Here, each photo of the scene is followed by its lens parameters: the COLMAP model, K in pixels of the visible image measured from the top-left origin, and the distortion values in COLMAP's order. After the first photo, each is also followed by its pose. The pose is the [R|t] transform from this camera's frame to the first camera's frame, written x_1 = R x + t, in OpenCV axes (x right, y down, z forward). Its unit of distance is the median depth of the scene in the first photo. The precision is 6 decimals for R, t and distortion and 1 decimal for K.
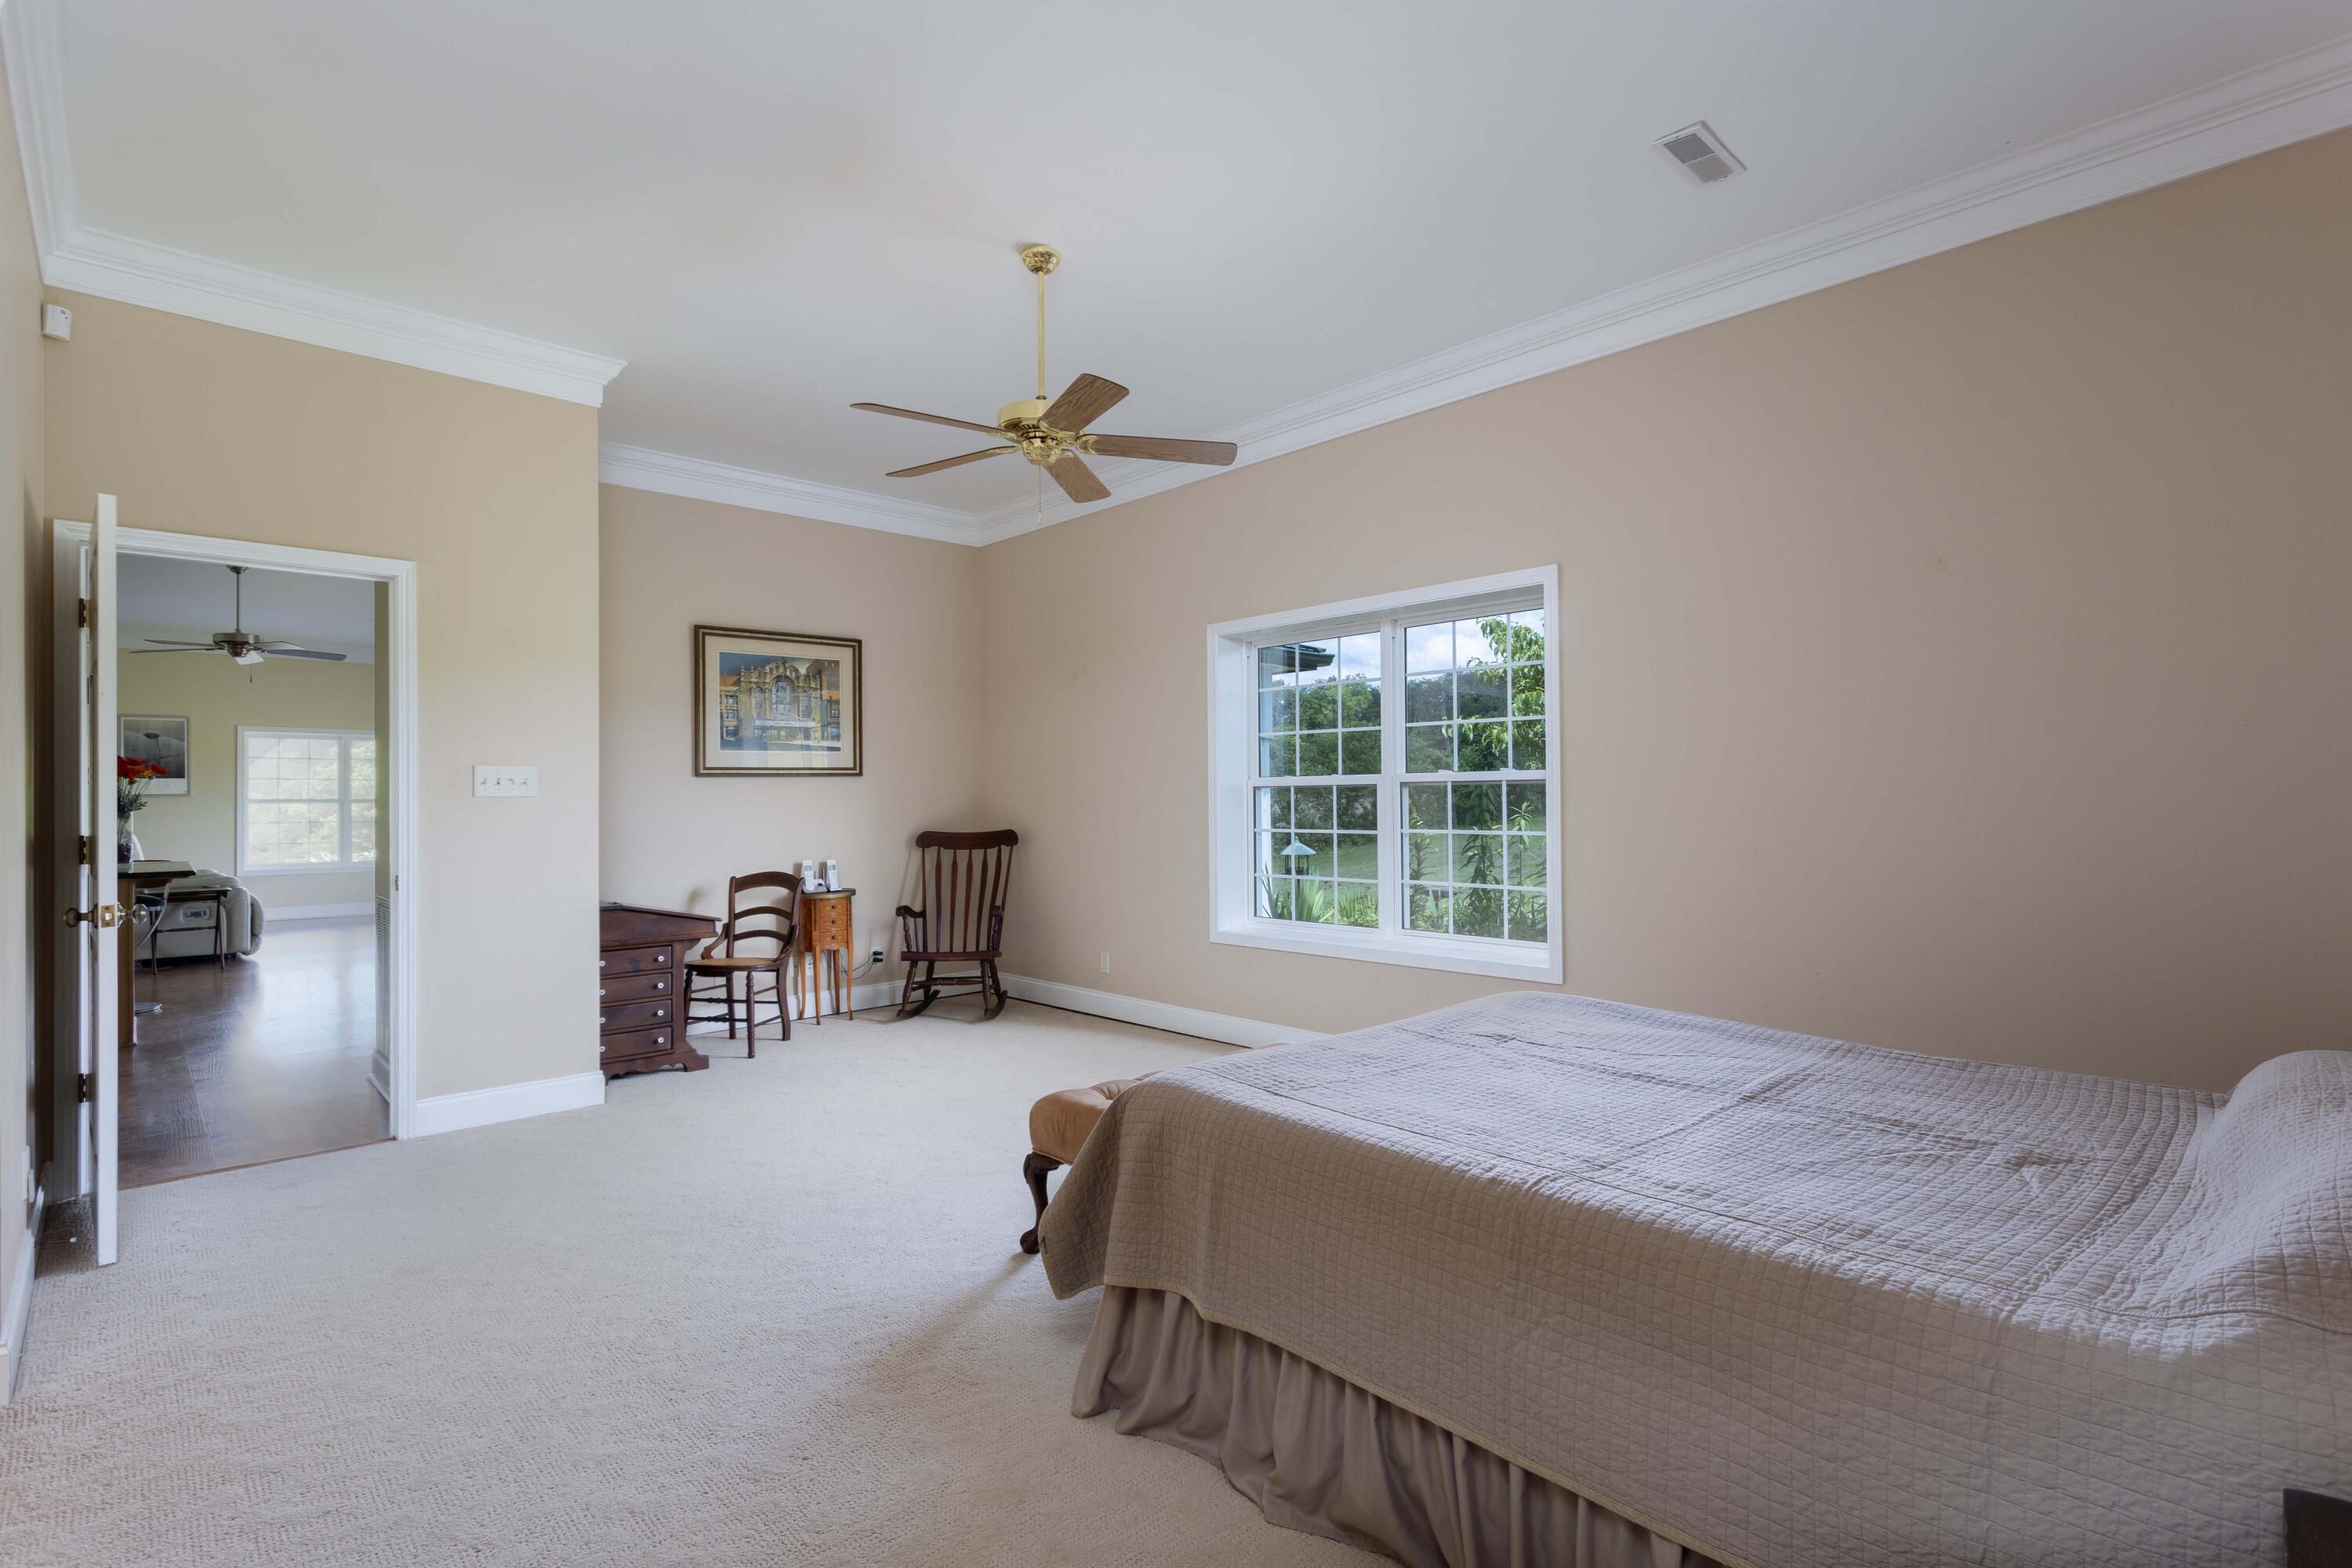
lens RADIAL K [[1101.7, 0, 1176.0], [0, 1101.7, 784.0], [0, 0, 1]] dist [0.001725, 0.000574]
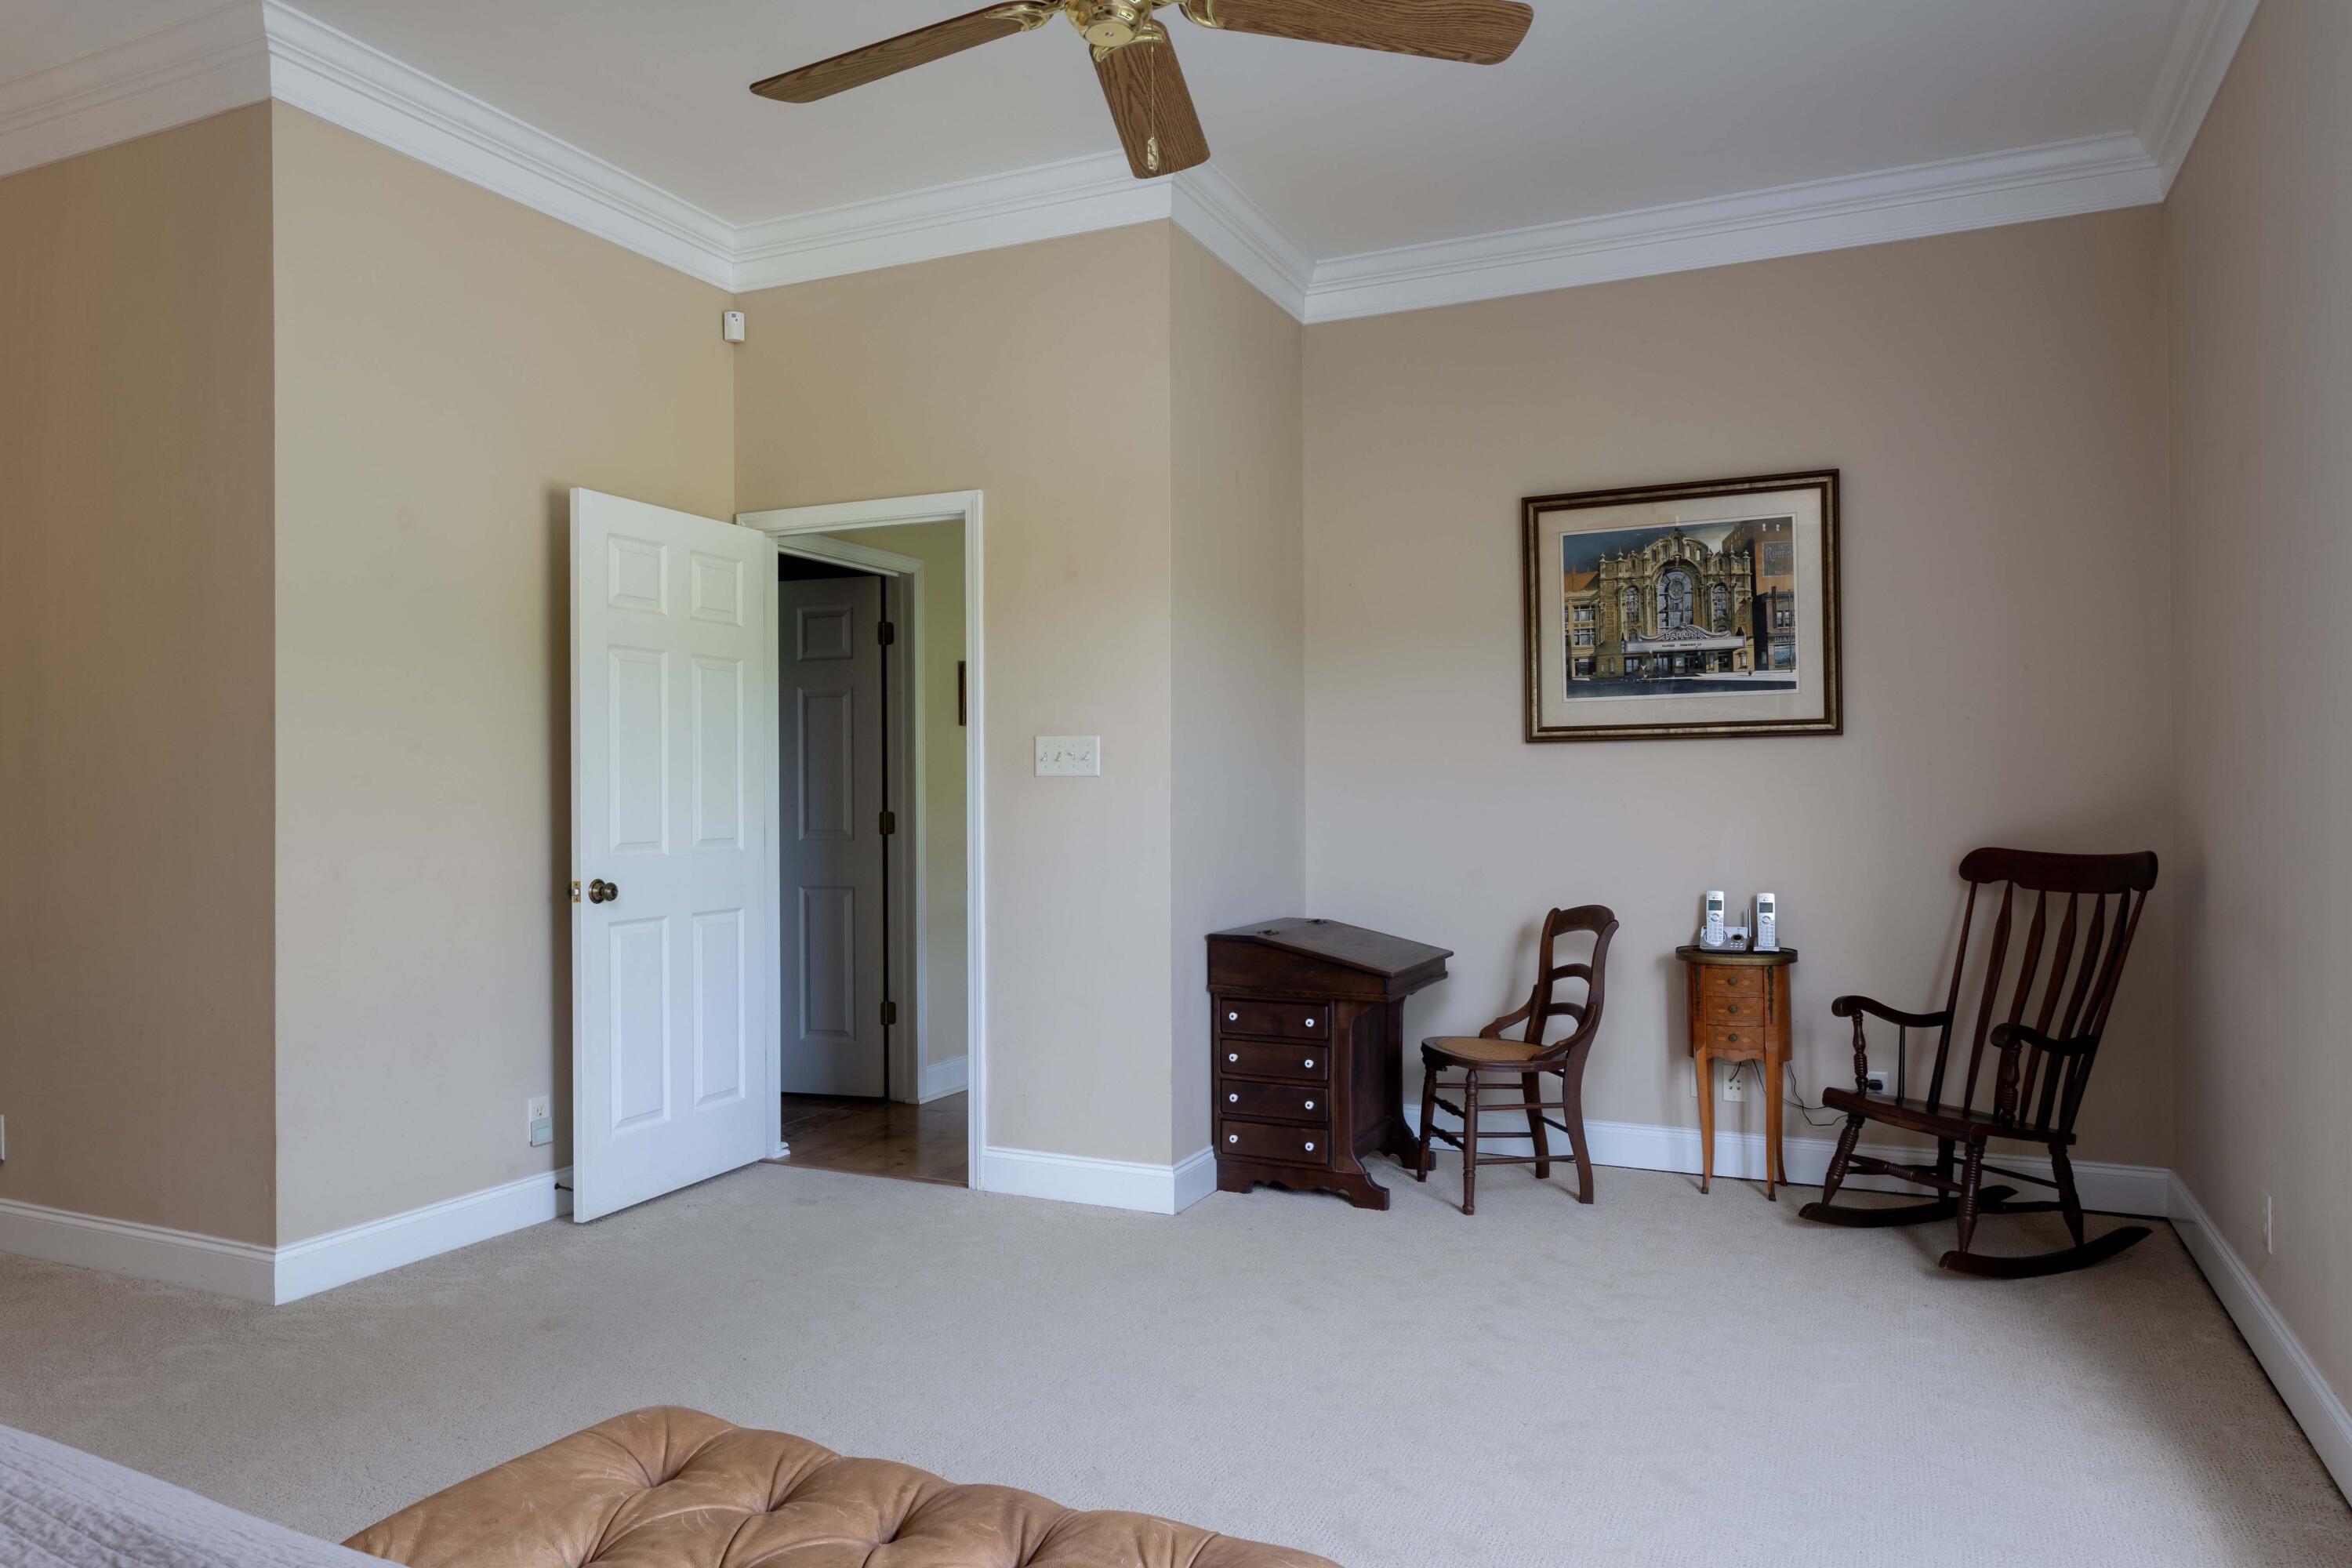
lens RADIAL K [[1565.6, 0, 1182.3], [0, 1565.6, 781.3], [0, 0, 1]] dist [-0.001008, 0.001388]
pose [[0.371531, 0.007381, -0.928391, 0.296087], [0.012822, 0.999832, 0.013080, 0.001077], [0.928332, -0.016763, 0.371374, 0.467597]]
